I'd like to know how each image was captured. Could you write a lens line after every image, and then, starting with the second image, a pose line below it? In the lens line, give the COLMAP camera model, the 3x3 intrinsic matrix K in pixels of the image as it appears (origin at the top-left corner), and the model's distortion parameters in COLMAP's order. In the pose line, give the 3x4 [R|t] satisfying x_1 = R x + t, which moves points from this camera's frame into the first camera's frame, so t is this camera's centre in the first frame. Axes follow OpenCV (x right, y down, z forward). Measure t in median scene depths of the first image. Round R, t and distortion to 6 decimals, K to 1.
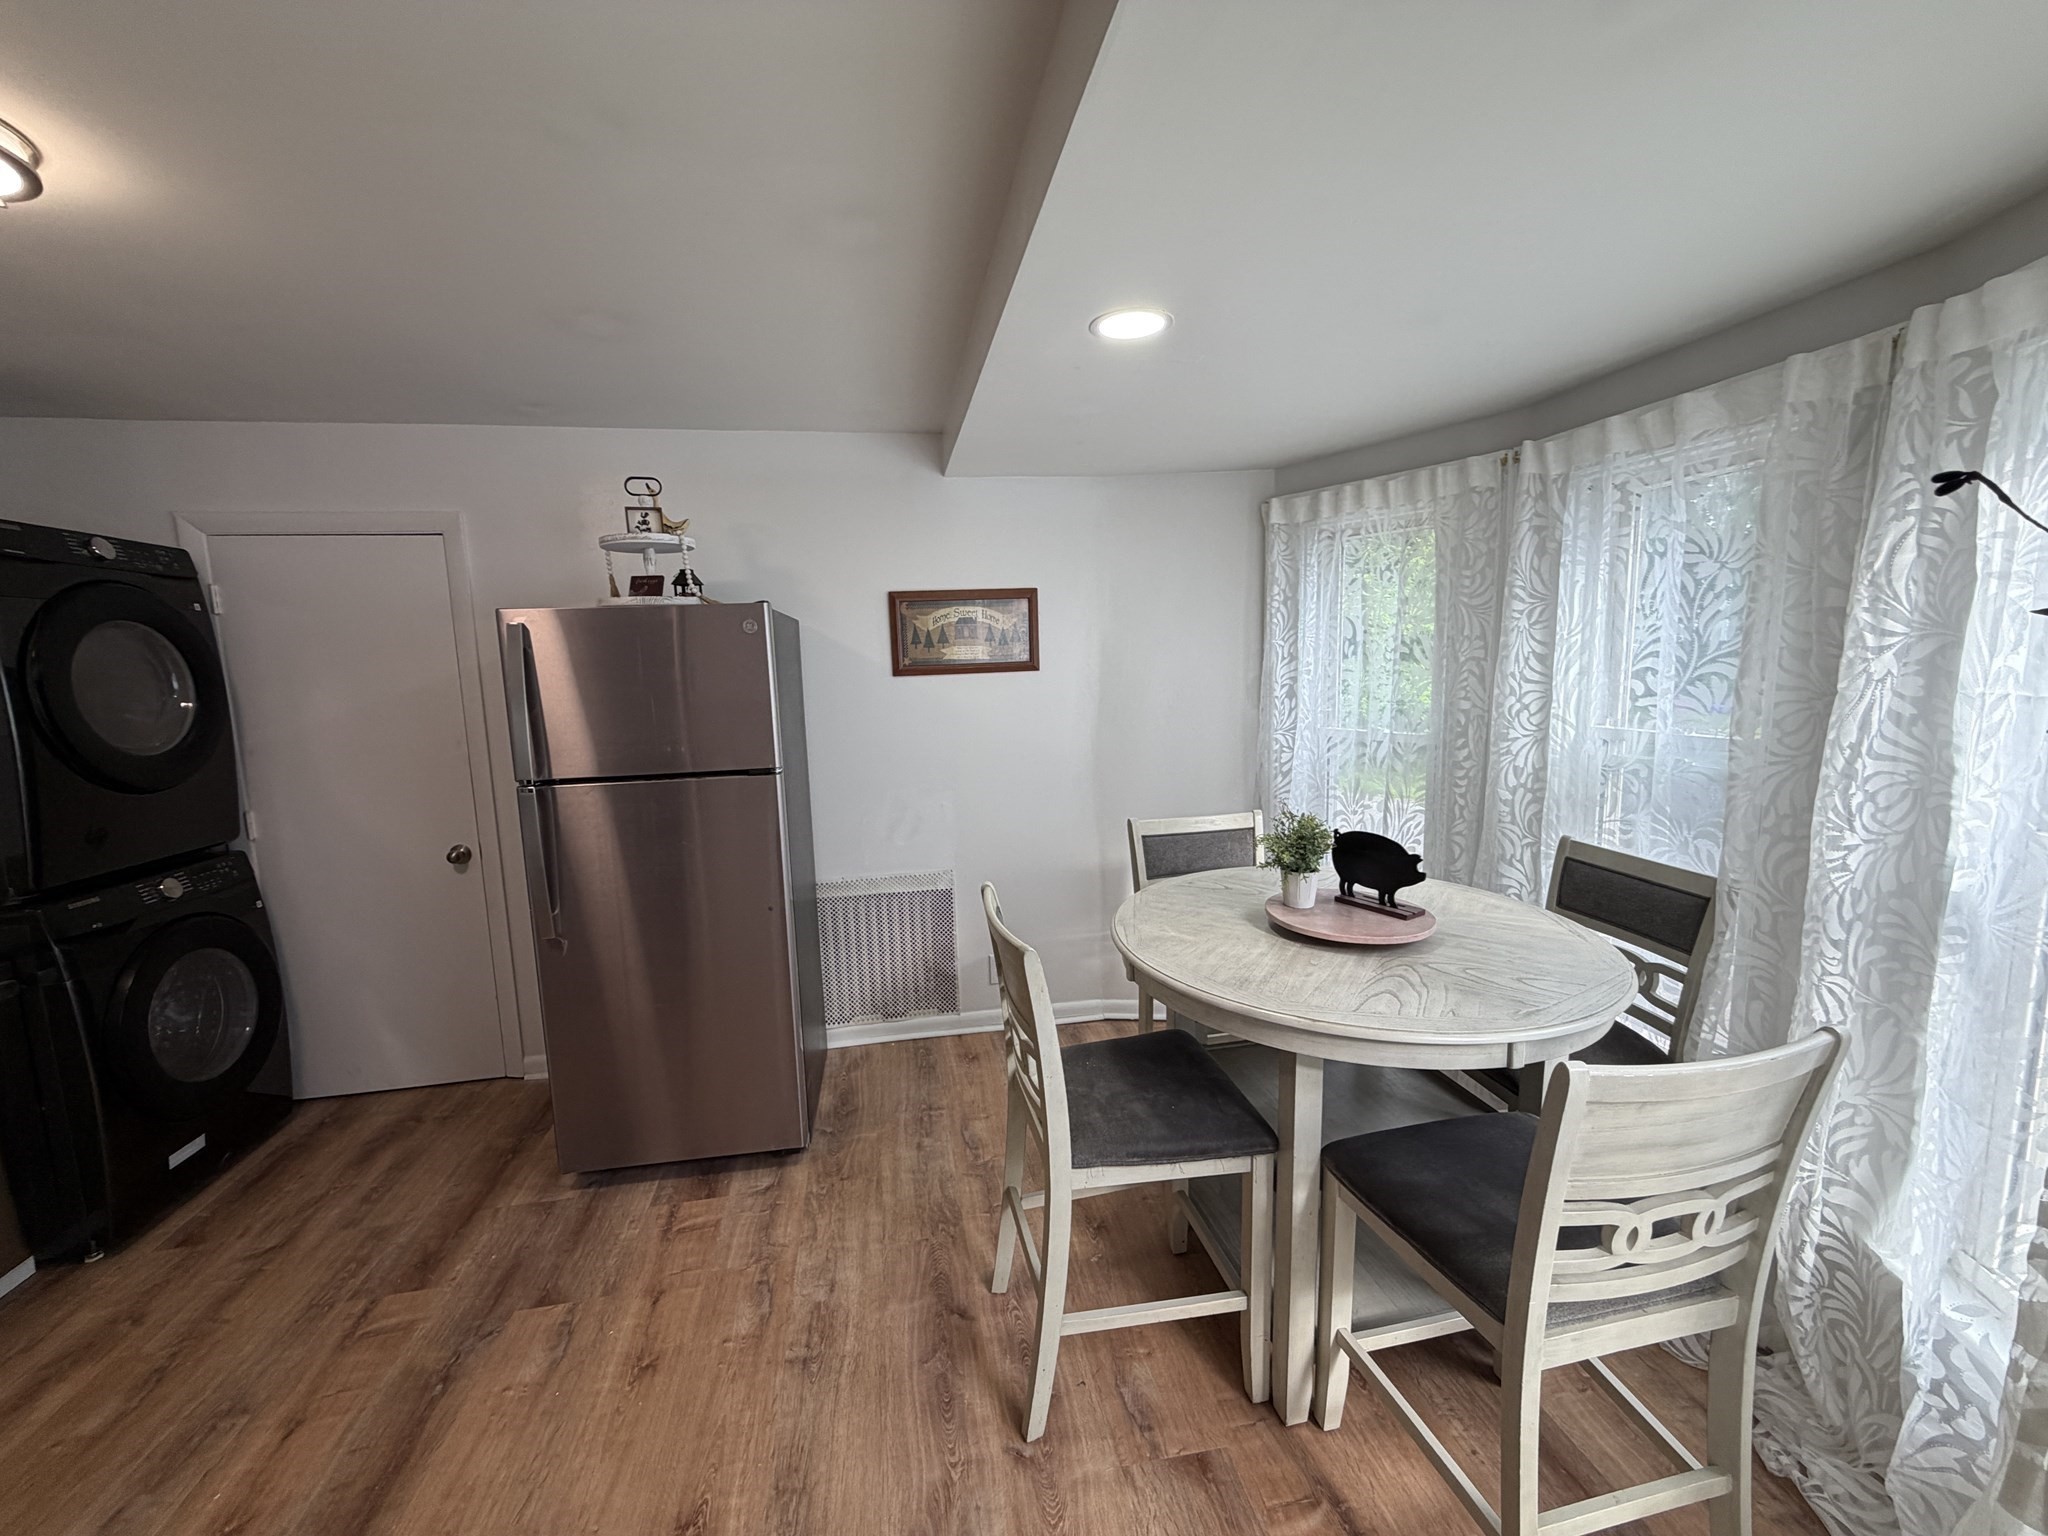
lens RADIAL K [[815.2, 0, 1016.3], [0, 815.2, 768.7], [0, 0, 1]] dist [-0.001518, -0.000032]
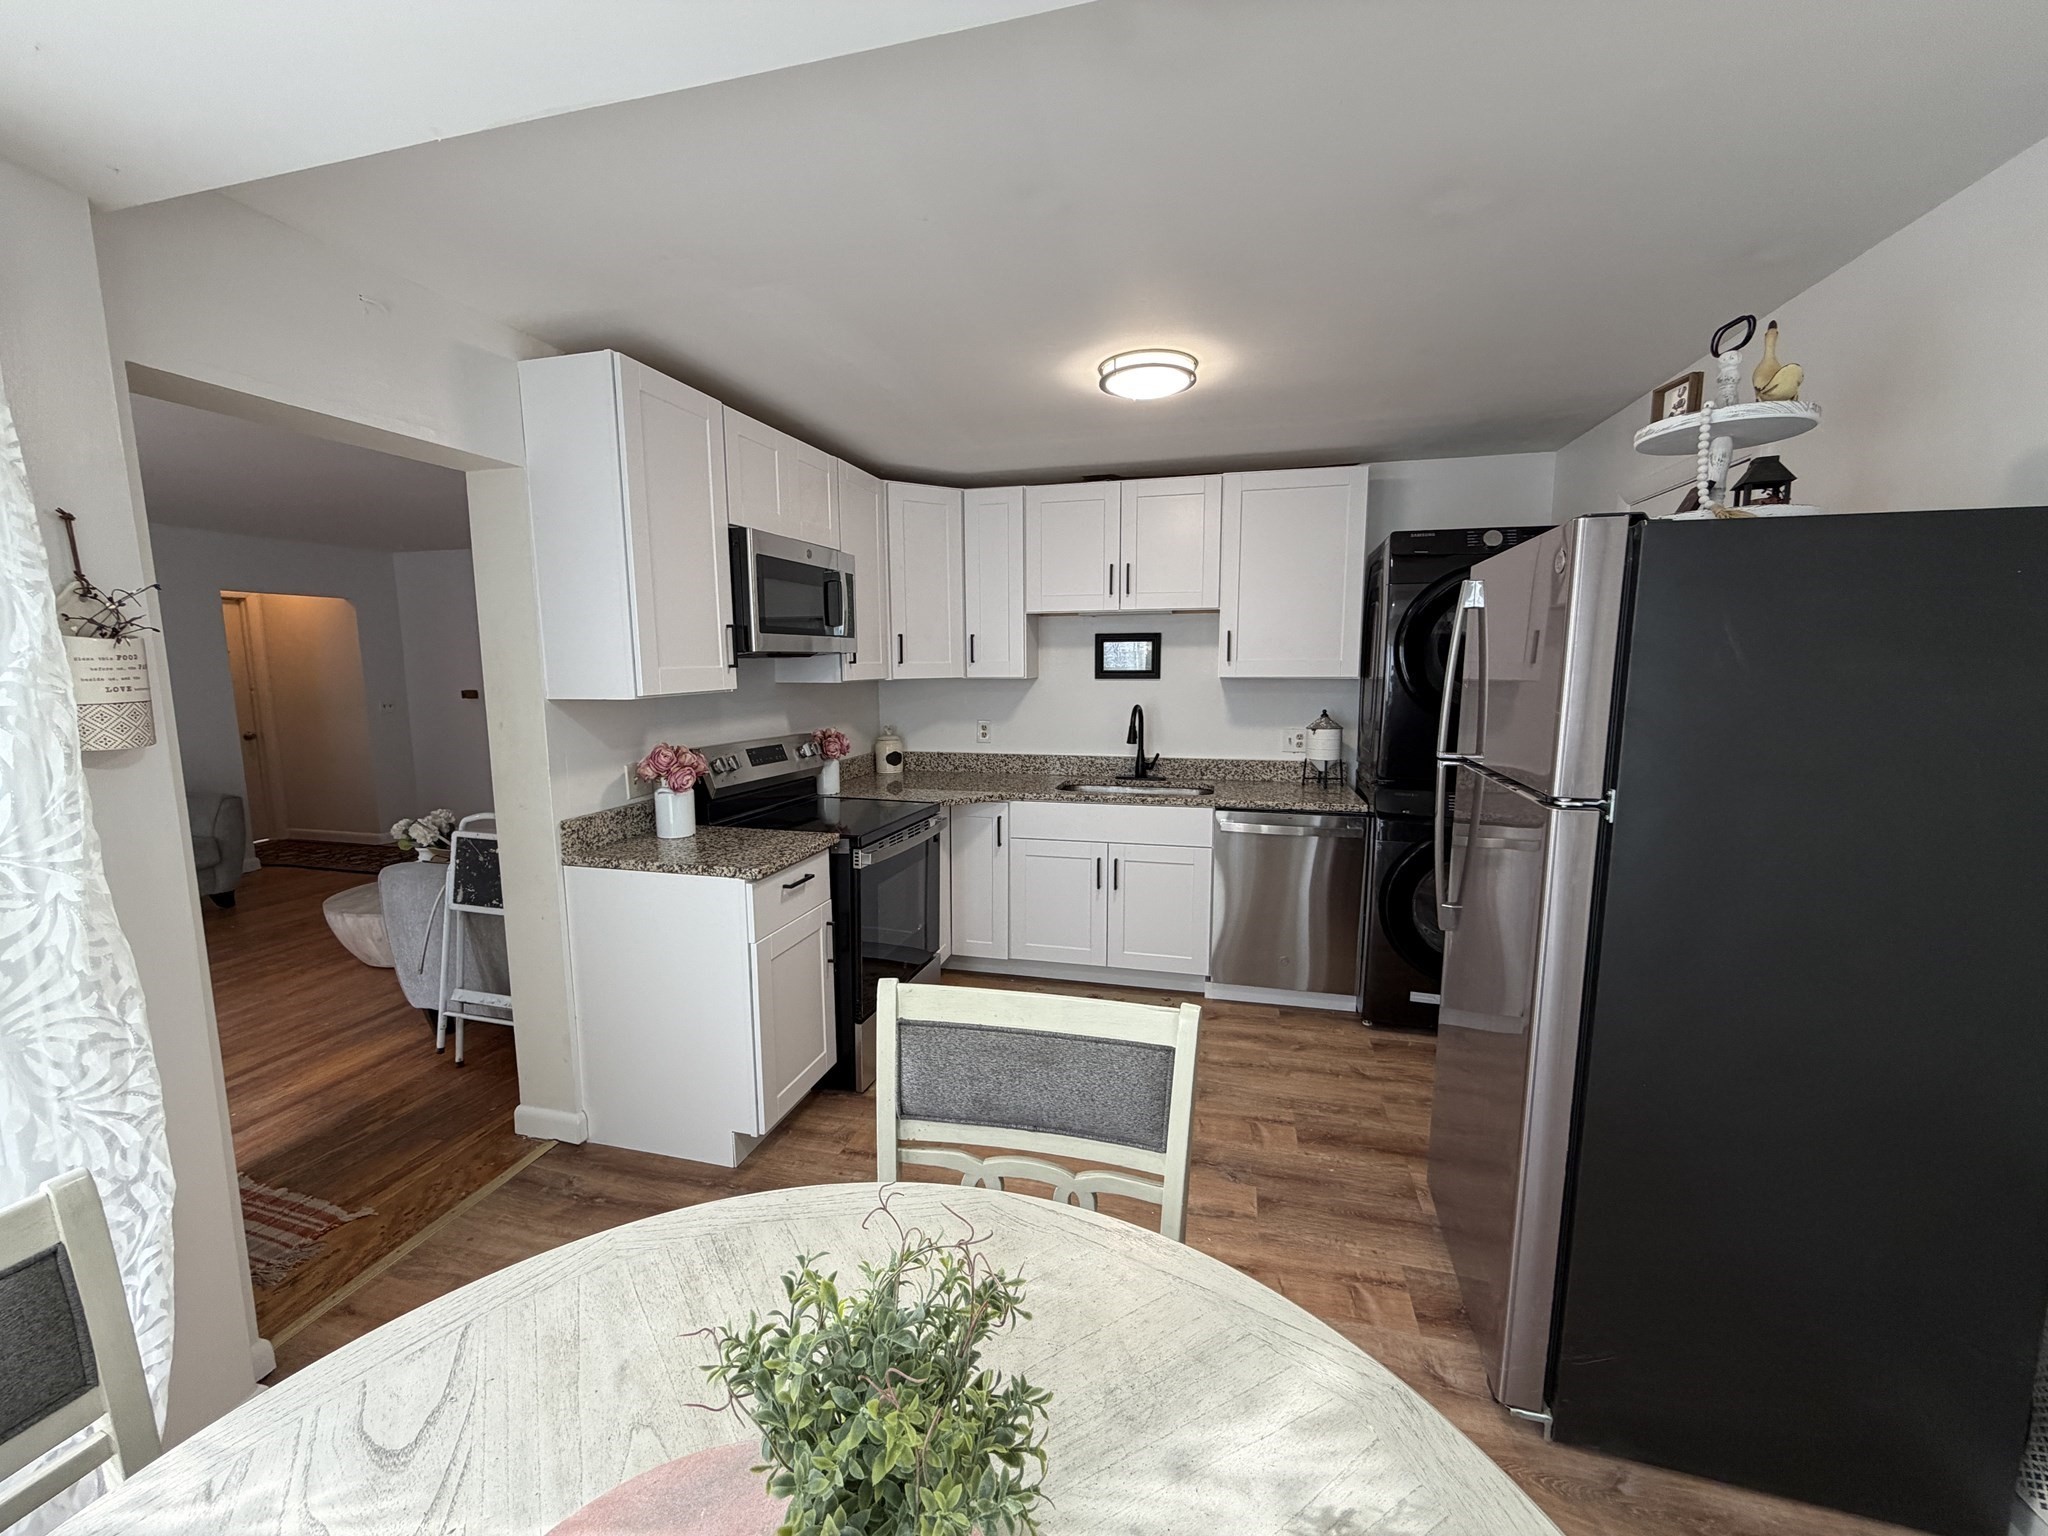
lens RADIAL K [[815.2, 0, 1016.3], [0, 815.2, 768.7], [0, 0, 1]] dist [-0.001518, -0.000032]
pose [[-0.423010, 0.148881, -0.893810, 0.407074], [-0.109838, 0.970711, 0.213674, -0.105817], [0.899443, 0.188561, -0.394268, 0.876077]]
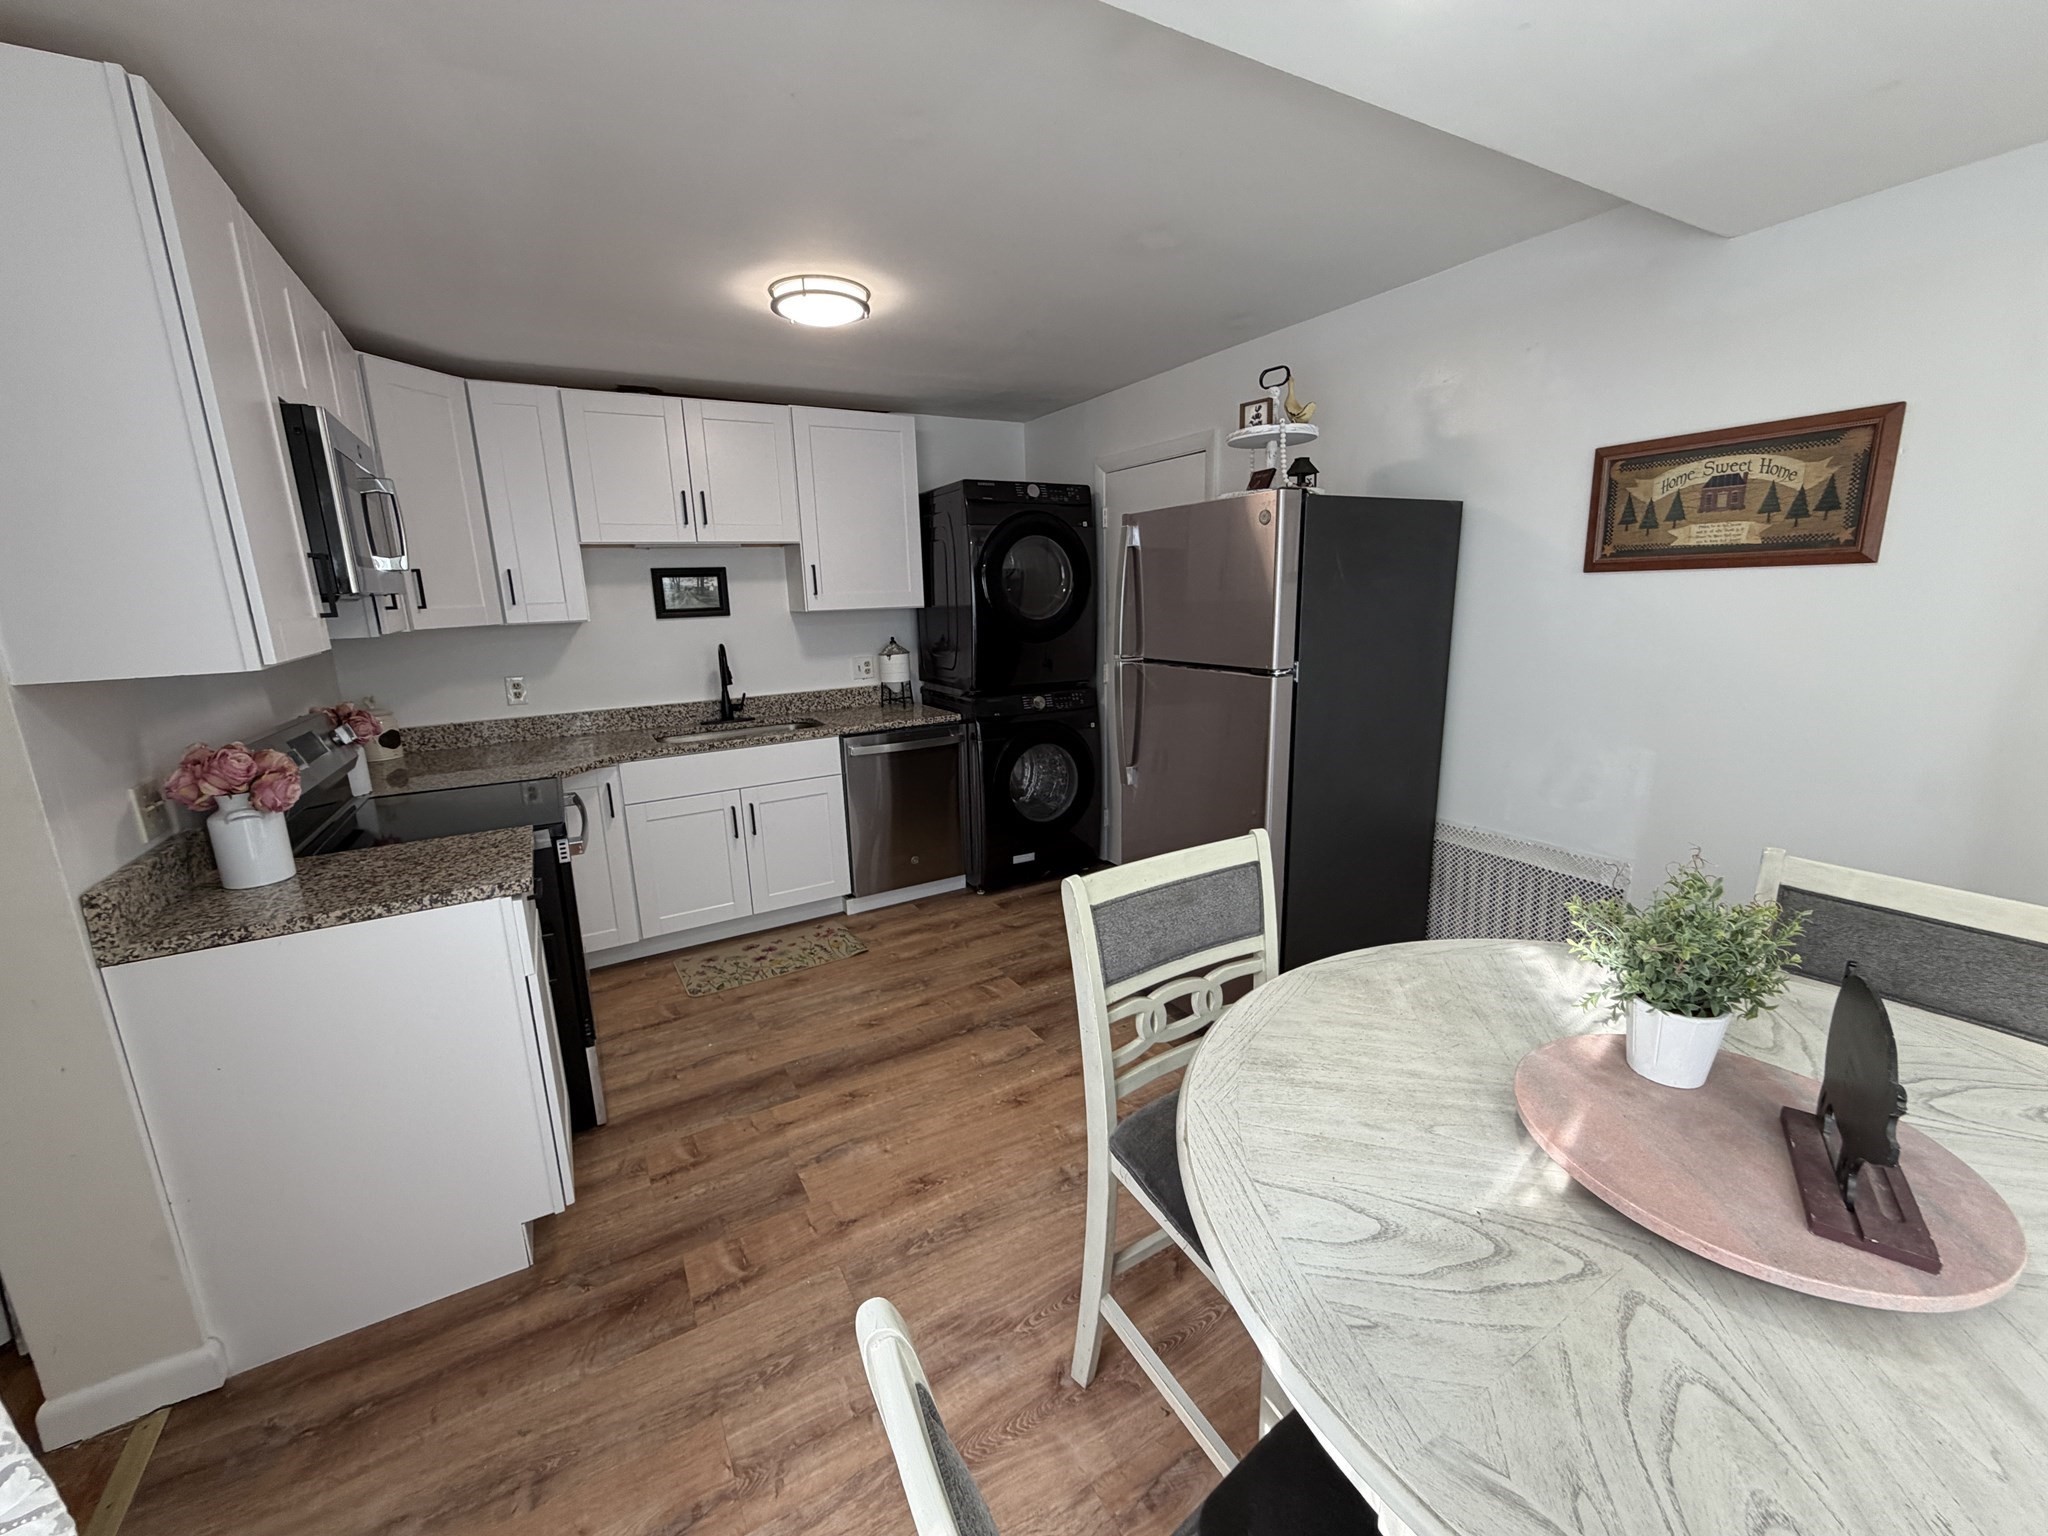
lens RADIAL K [[815.2, 0, 1016.3], [0, 815.2, 768.7], [0, 0, 1]] dist [-0.001518, -0.000032]
pose [[0.337548, 0.222955, -0.914523, 0.493150], [-0.111222, 0.974186, 0.196449, -0.041564], [0.934715, 0.035404, 0.353632, 0.392278]]
